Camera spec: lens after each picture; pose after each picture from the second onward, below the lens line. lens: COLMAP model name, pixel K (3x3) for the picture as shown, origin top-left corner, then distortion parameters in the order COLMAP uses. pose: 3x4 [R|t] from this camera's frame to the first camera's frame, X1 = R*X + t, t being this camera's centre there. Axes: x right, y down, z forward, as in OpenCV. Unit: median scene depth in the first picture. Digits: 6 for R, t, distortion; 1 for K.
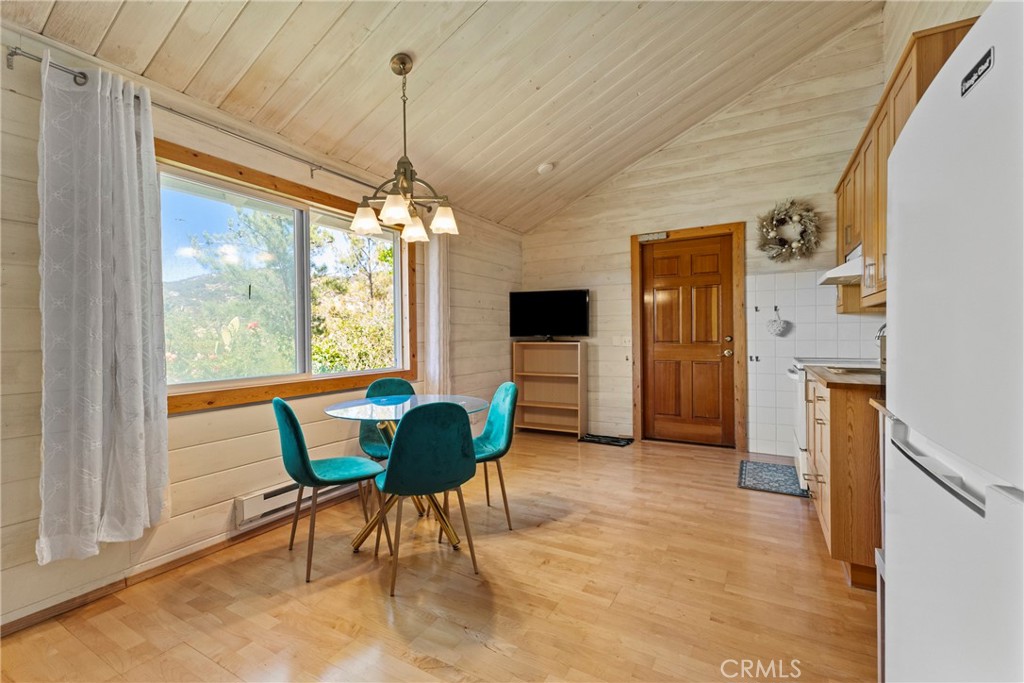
lens RADIAL K [[435.7, 0, 514.2], [0, 435.7, 339.1], [0, 0, 1]] dist [-0.002378, -0.000731]
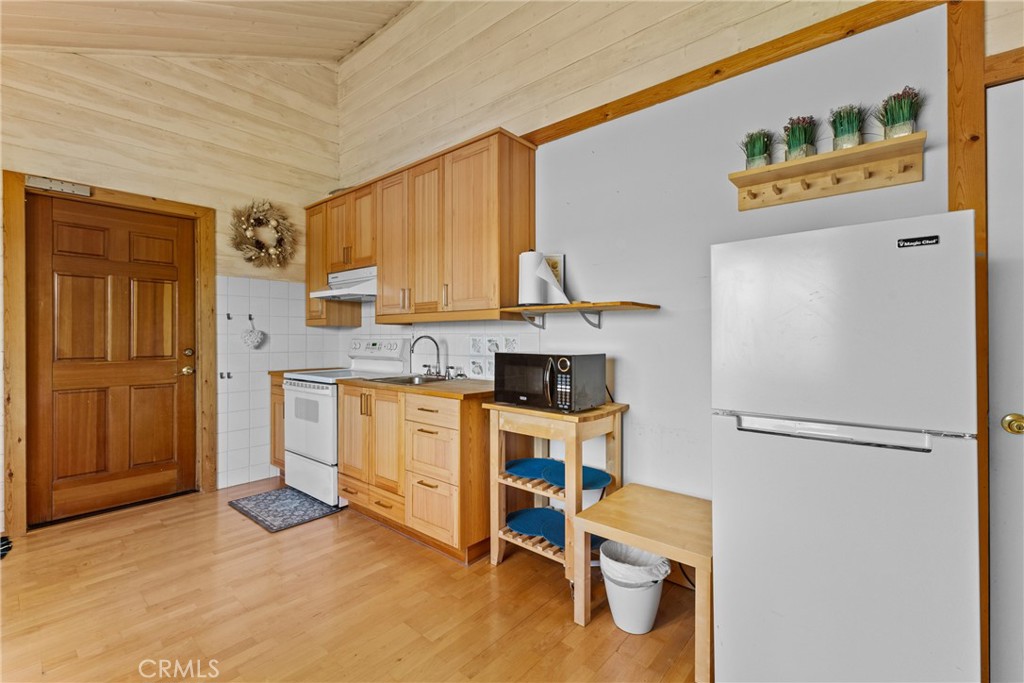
lens RADIAL K [[435.7, 0, 510.9], [0, 435.7, 338.0], [0, 0, 1]] dist [-0.002378, -0.000731]
pose [[0.193870, 0.007182, 0.981001, -0.165012], [0.007043, 0.999937, -0.008712, -0.016211], [-0.981002, 0.008599, 0.193808, 0.299618]]
